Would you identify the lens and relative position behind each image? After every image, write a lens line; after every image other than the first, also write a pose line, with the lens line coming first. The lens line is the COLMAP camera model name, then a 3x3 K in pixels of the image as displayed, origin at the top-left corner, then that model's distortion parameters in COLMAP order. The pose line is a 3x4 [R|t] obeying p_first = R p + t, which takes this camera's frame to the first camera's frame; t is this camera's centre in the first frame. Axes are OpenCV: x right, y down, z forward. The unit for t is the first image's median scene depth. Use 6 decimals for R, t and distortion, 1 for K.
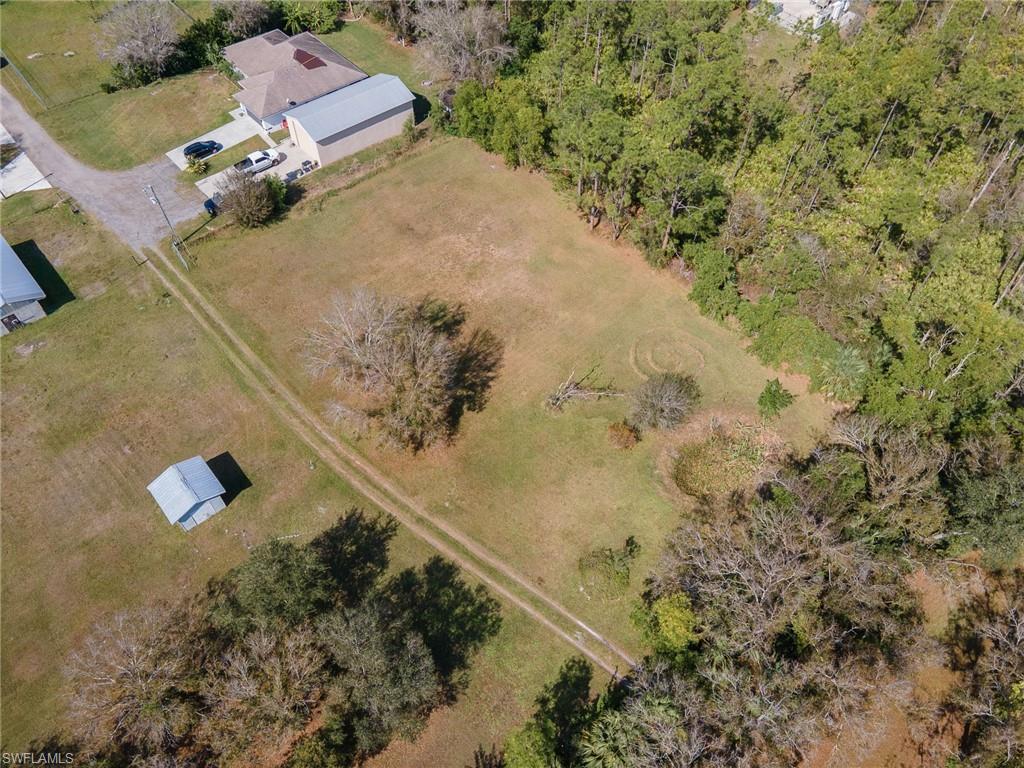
lens RADIAL K [[734.8, 0, 512.3], [0, 734.8, 384.5], [0, 0, 1]] dist [0.033162, 0.022166]
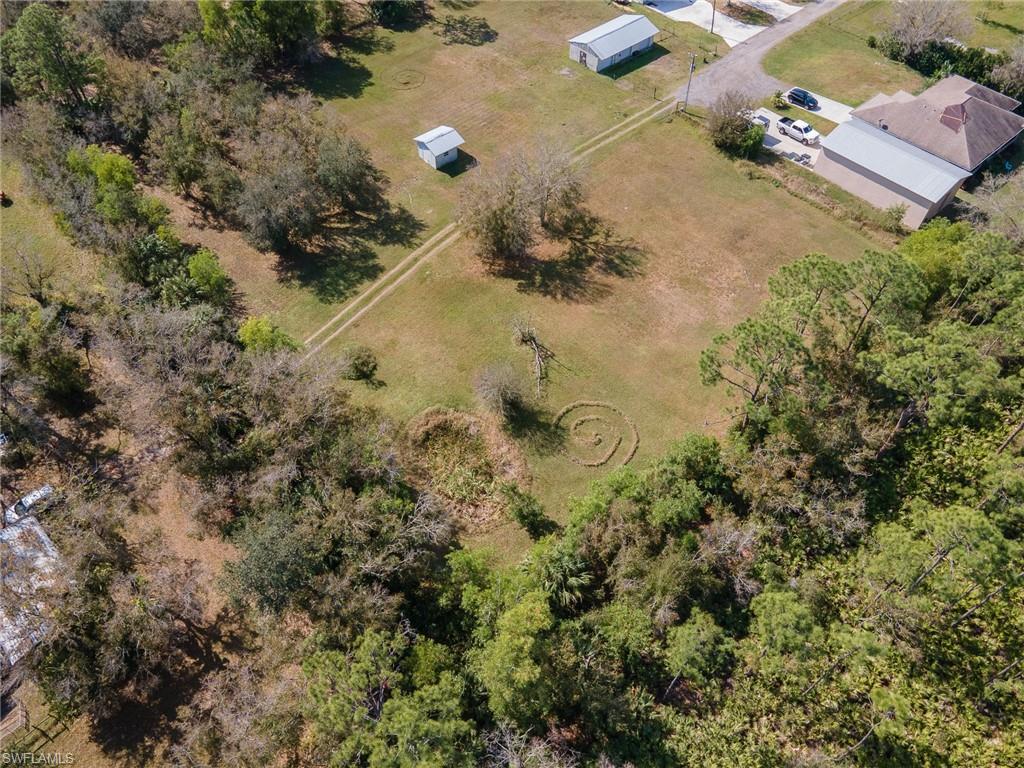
lens RADIAL K [[734.8, 0, 510.2], [0, 734.8, 380.8], [0, 0, 1]] dist [0.033162, 0.022166]
pose [[-0.000662, 0.776853, -0.629682, 0.692209], [-0.794343, 0.382104, 0.472245, -0.388176], [0.607469, 0.500496, 0.616835, 0.316054]]
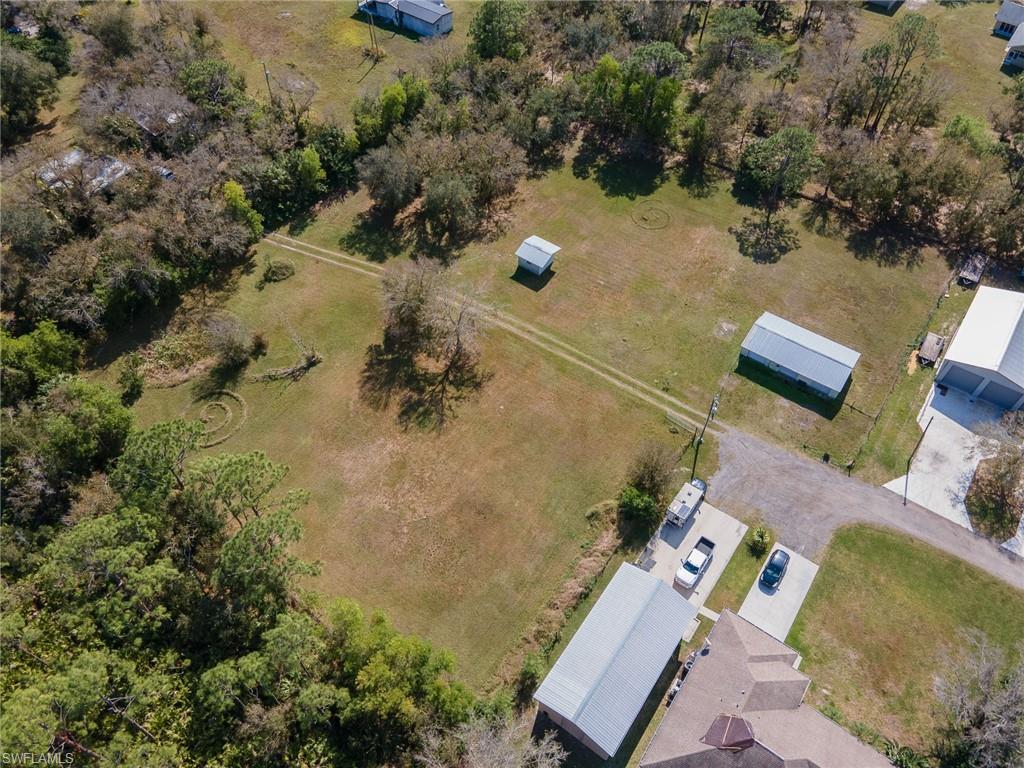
lens RADIAL K [[734.8, 0, 515.5], [0, 734.8, 376.8], [0, 0, 1]] dist [0.033162, 0.022166]
pose [[-0.973050, 0.168841, -0.157059, -0.070844], [-0.192568, -0.220282, 0.956239, -1.134834], [0.126855, 0.960713, 0.246859, 0.670897]]
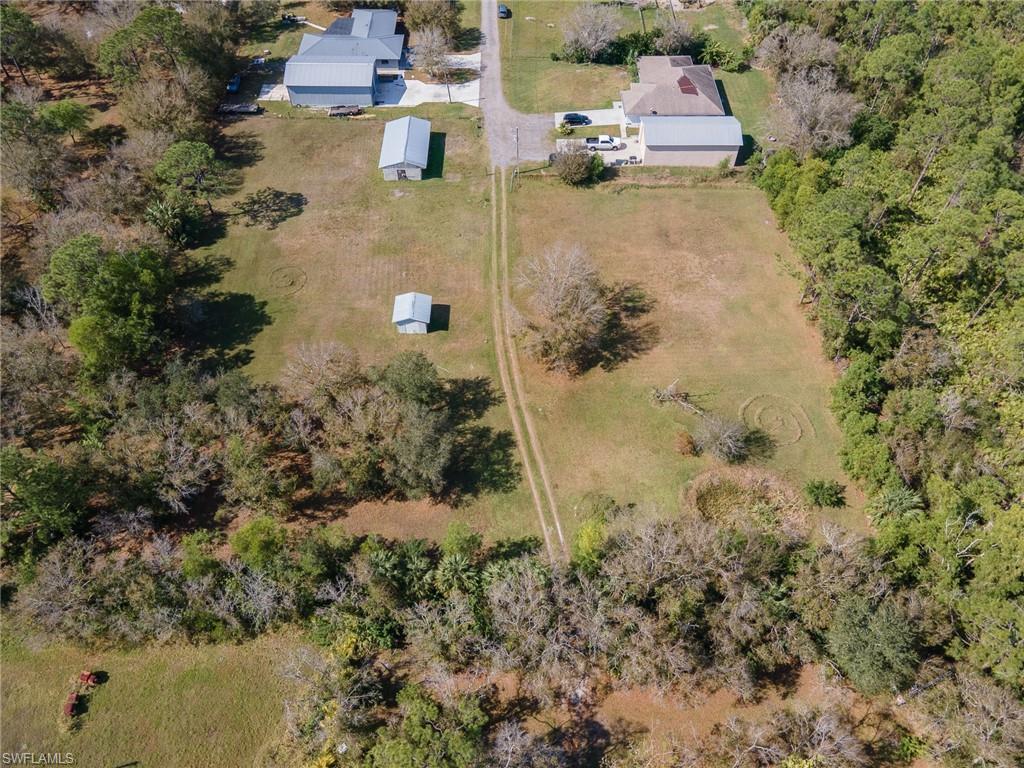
lens RADIAL K [[734.8, 0, 509.7], [0, 734.8, 383.2], [0, 0, 1]] dist [0.033162, 0.022166]
pose [[0.752036, 0.511914, -0.415194, 0.331546], [-0.515297, 0.849406, 0.113926, -0.004745], [0.410988, 0.128272, 0.902571, -0.214949]]
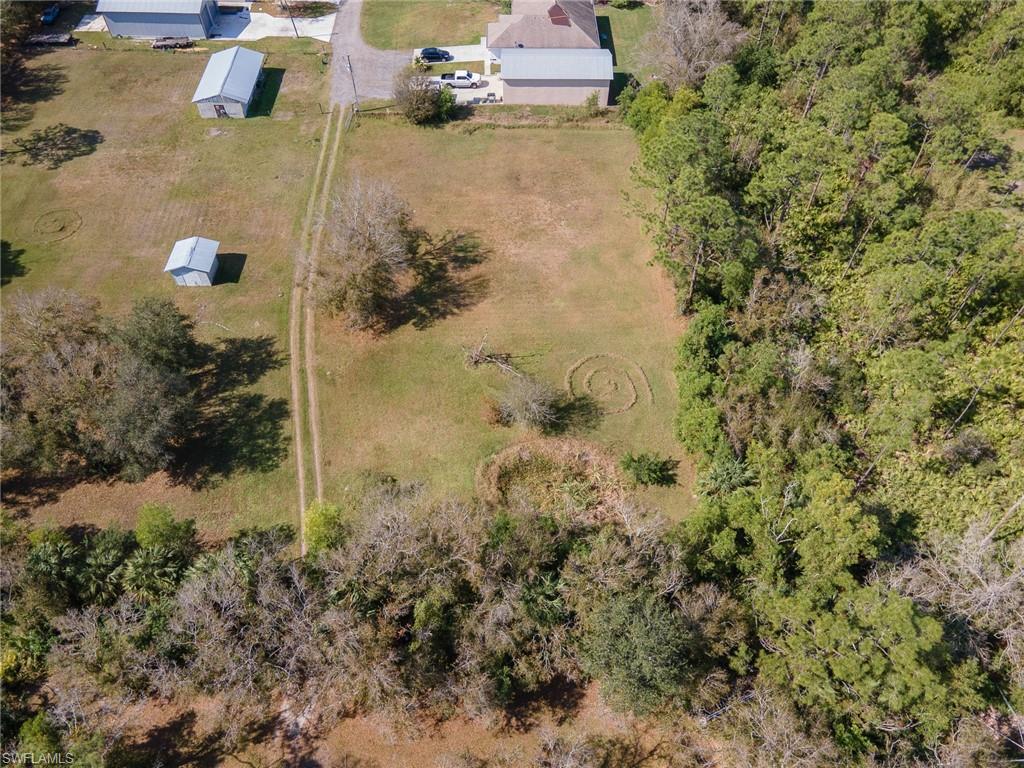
lens RADIAL K [[734.8, 0, 511.5], [0, 734.8, 384.5], [0, 0, 1]] dist [0.033162, 0.022166]
pose [[0.757793, 0.509983, -0.407022, 0.481121], [-0.514500, 0.850667, 0.107958, -0.073063], [0.401297, 0.127603, 0.907016, 0.065791]]
